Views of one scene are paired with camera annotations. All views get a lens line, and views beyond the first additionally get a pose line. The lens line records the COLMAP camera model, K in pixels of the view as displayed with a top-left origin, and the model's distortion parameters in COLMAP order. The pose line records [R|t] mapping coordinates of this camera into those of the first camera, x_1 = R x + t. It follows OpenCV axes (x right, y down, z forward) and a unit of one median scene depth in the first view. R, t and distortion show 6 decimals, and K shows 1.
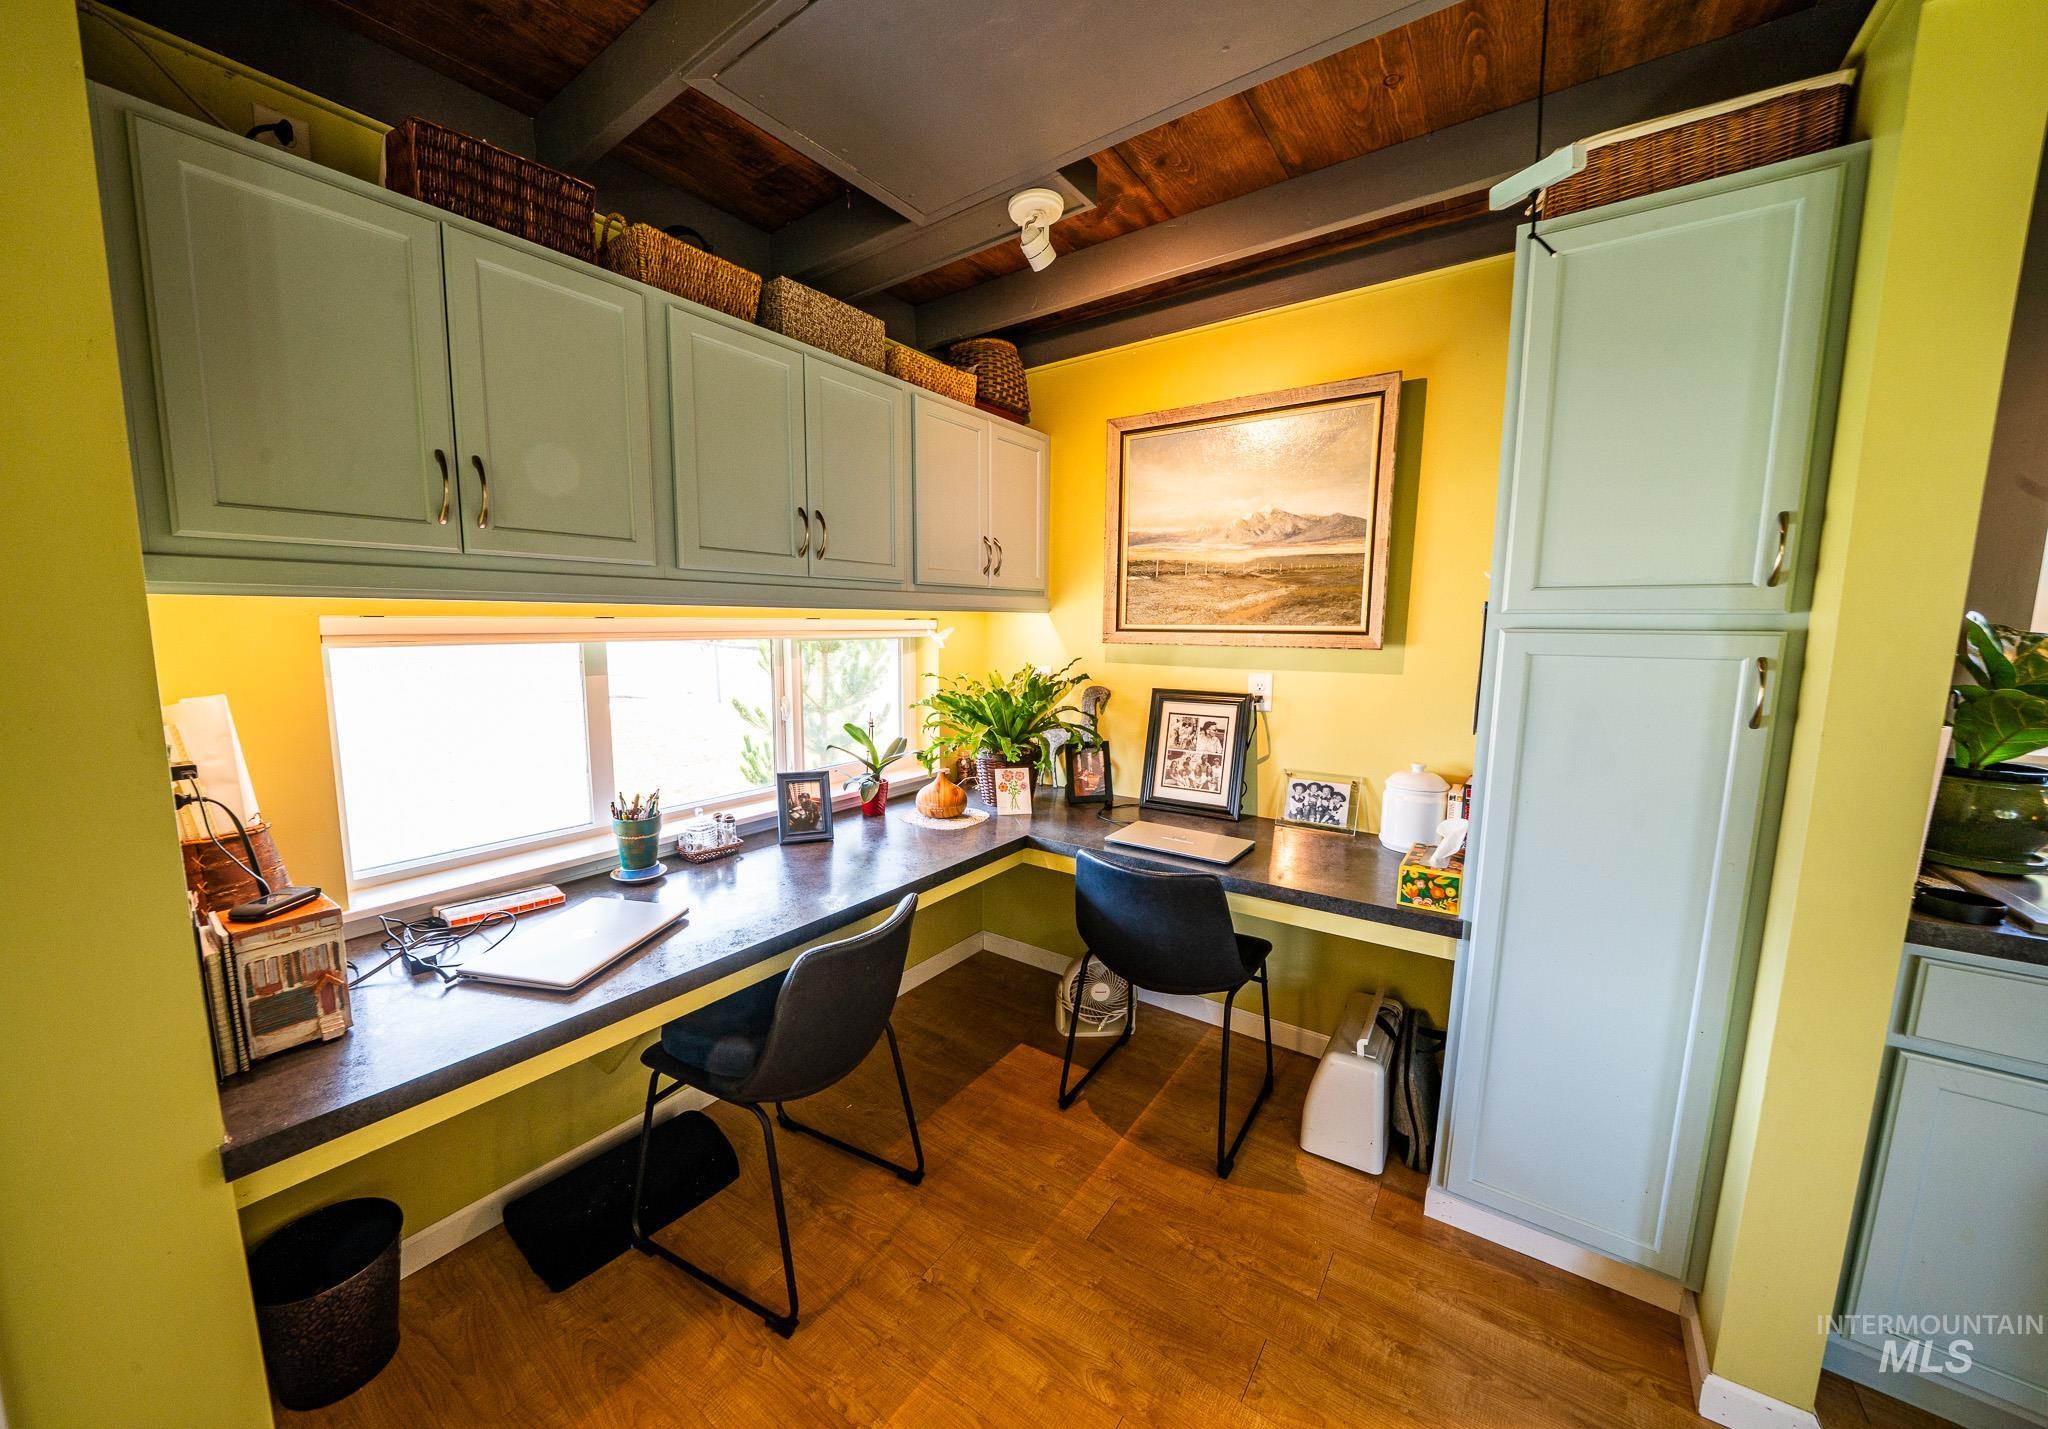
lens RADIAL K [[718.2, 0, 954.8], [0, 718.2, 725.0], [0, 0, 1]] dist [-0.028781, -0.000127]
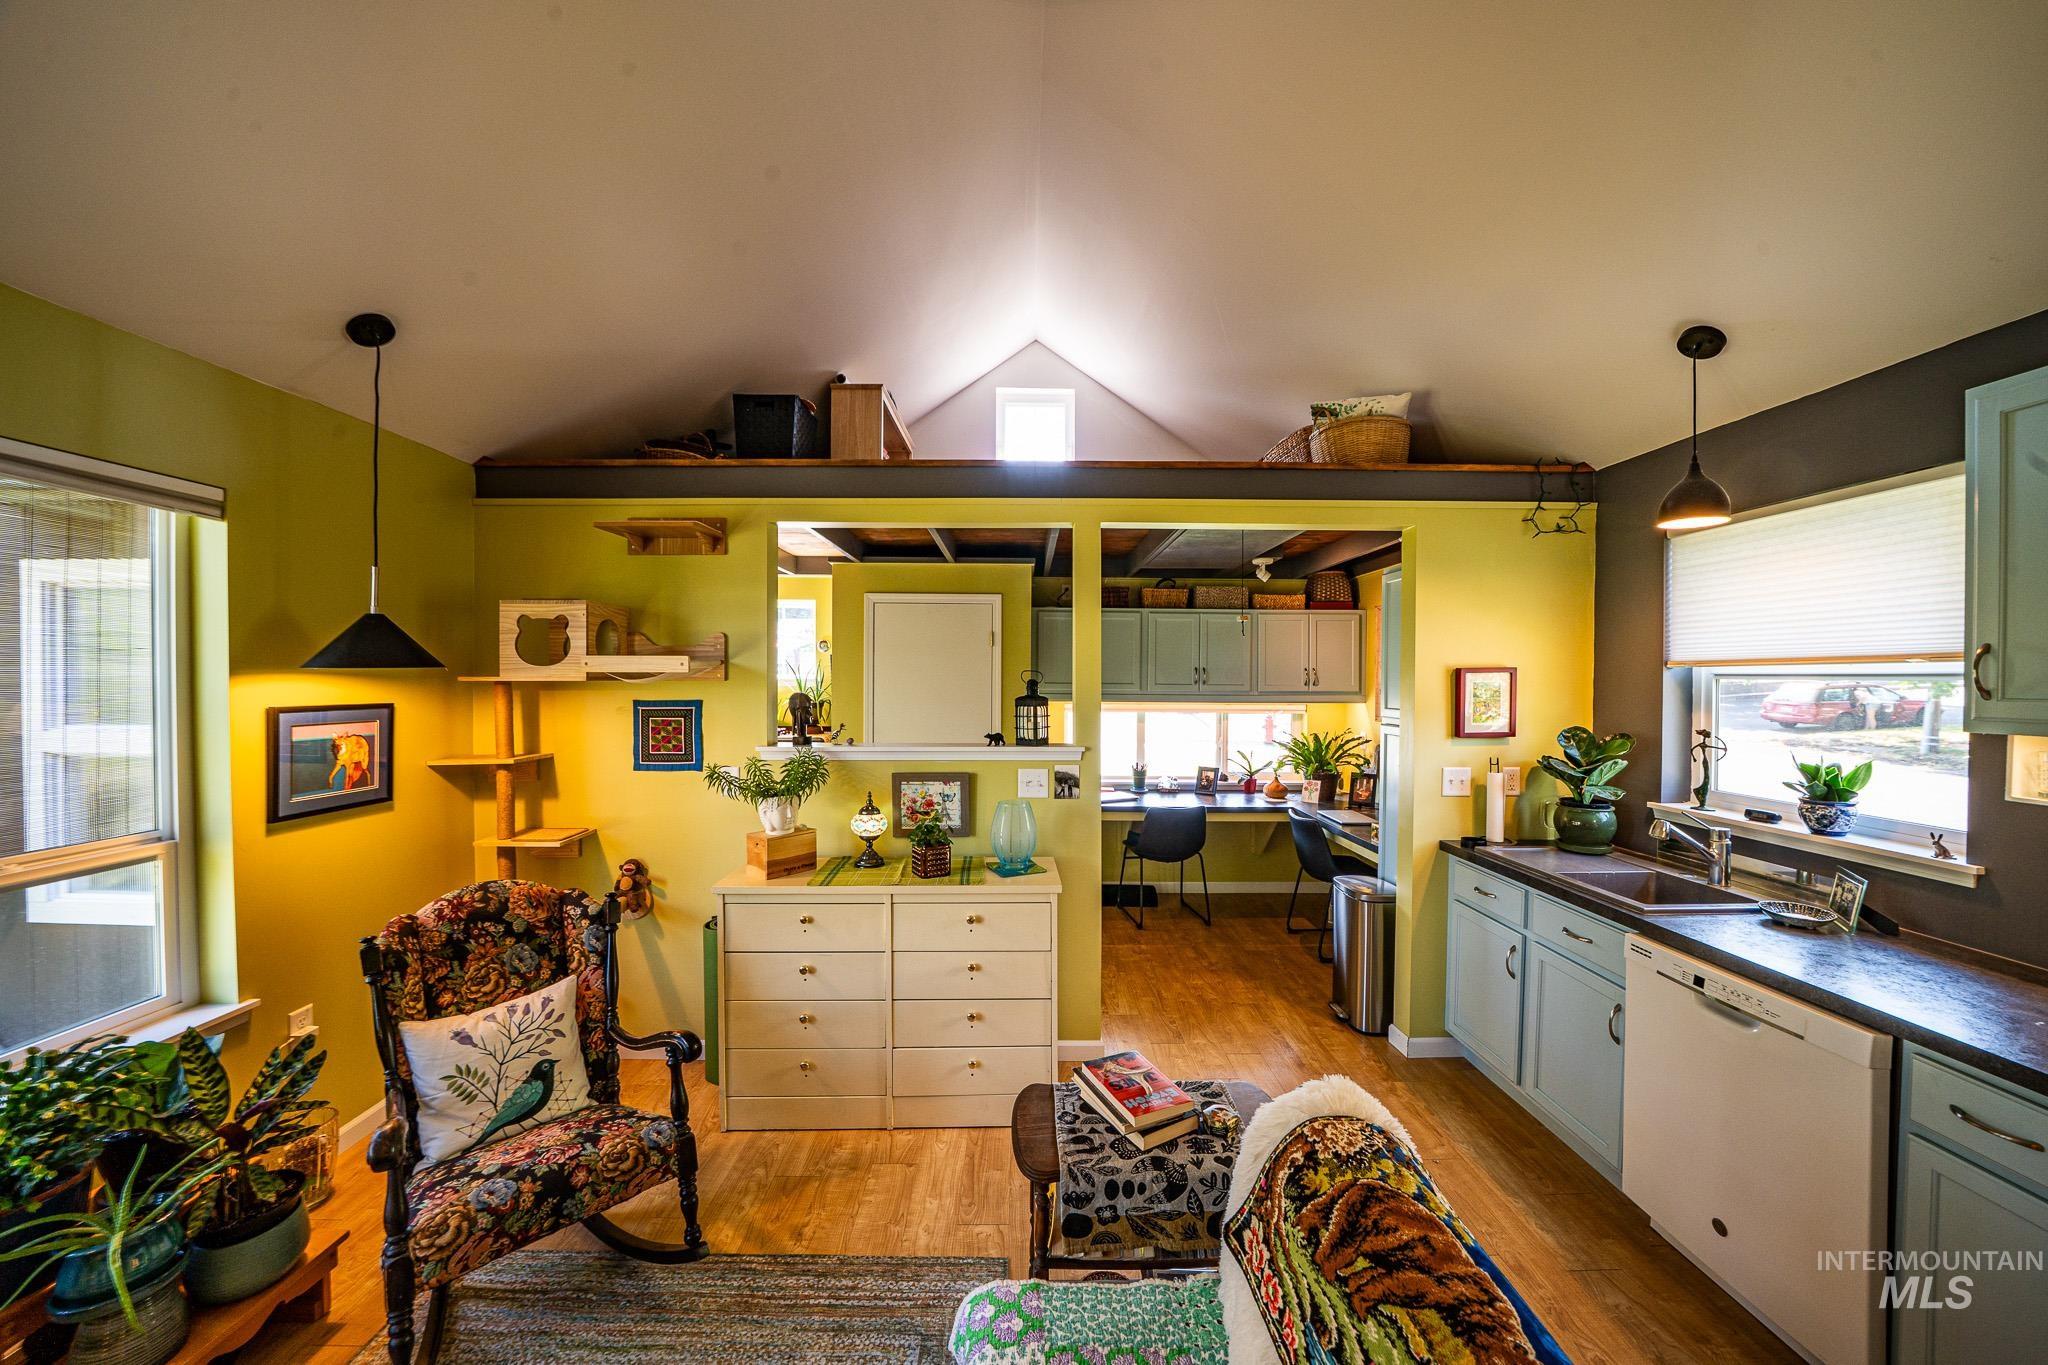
lens RADIAL K [[713.0, 0, 1024.6], [0, 713.0, 685.3], [0, 0, 1]] dist [-0.027057, 0.002621]
pose [[0.632381, 0.015479, -0.774503, 1.983061], [-0.112892, 0.990968, -0.072371, 0.055234], [0.766387, 0.133201, 0.628417, -1.635245]]
